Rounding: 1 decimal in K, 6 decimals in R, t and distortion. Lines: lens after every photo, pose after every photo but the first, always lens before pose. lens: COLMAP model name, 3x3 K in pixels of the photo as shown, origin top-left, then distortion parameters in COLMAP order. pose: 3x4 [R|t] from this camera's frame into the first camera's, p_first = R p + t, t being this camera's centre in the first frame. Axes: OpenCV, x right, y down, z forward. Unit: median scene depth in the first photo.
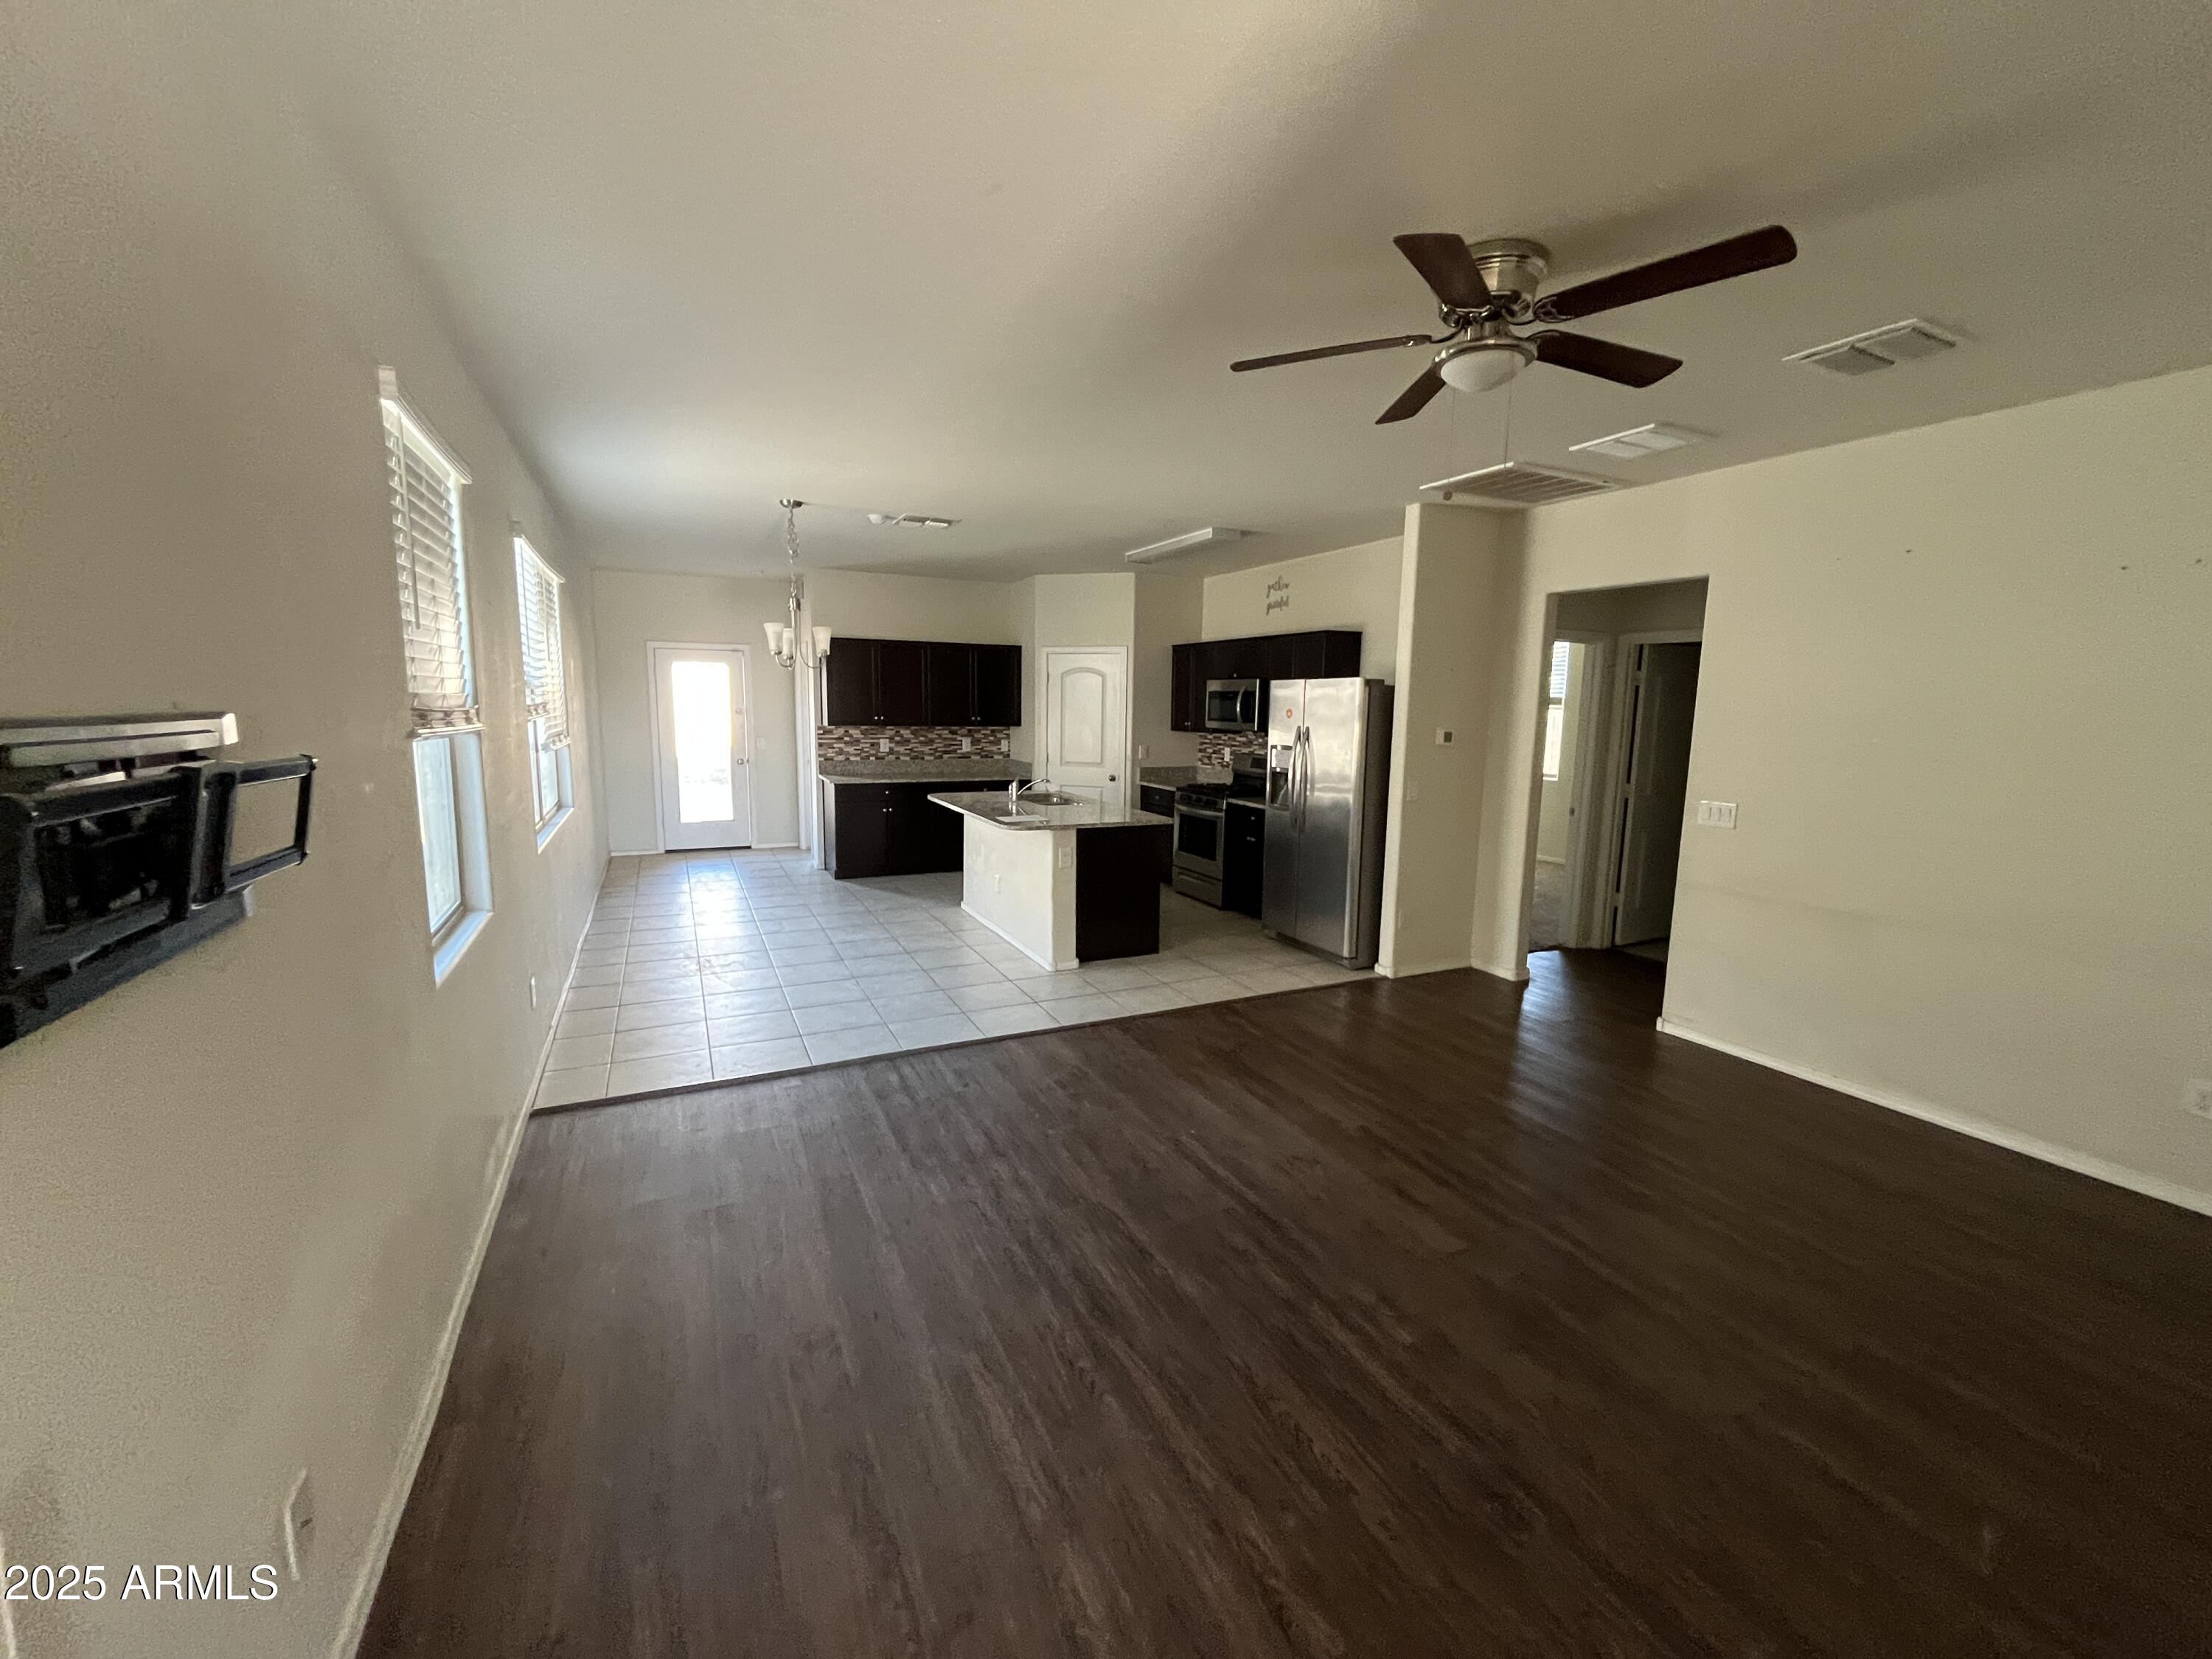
lens RADIAL K [[885.8, 0, 1111.5], [0, 885.8, 825.6], [0, 0, 1]] dist [-0.016310, -0.000127]
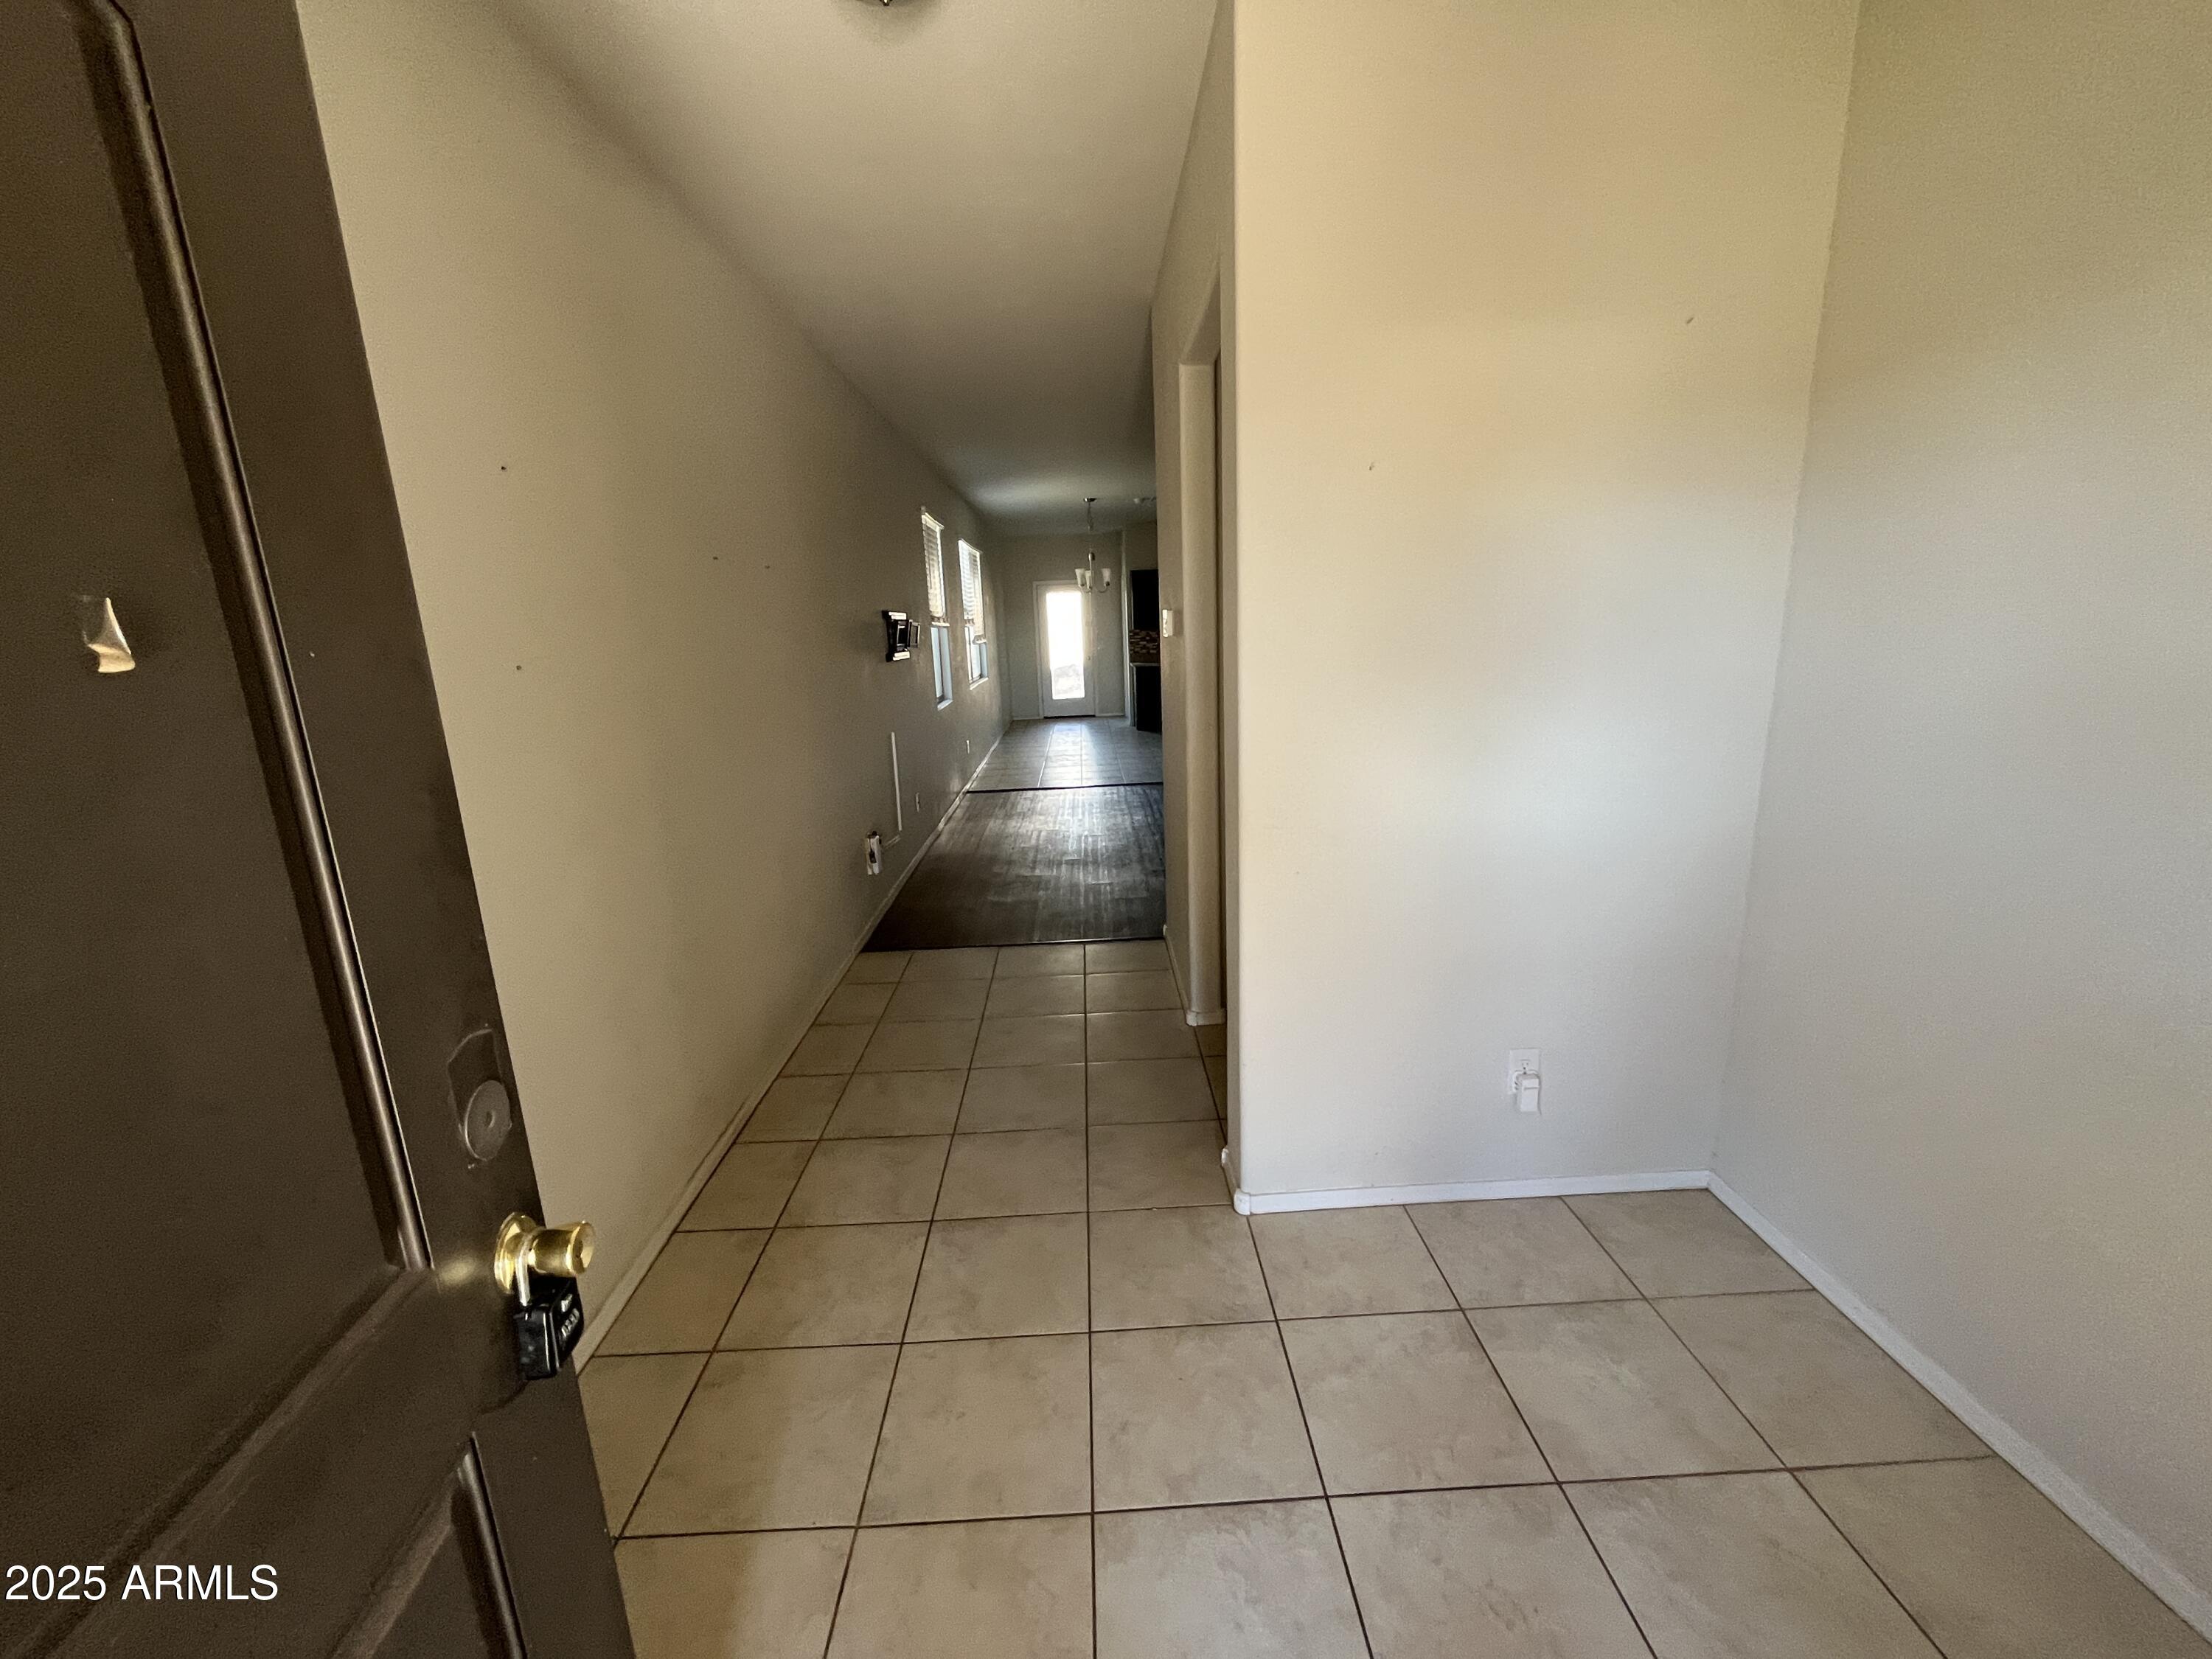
lens RADIAL K [[885.8, 0, 1111.5], [0, 885.8, 825.6], [0, 0, 1]] dist [-0.016310, -0.000127]
pose [[0.909728, 0.042068, -0.413067, 0.431945], [-0.004327, 0.995761, 0.091881, 0.124974], [0.415182, -0.081800, 0.906054, -0.640032]]
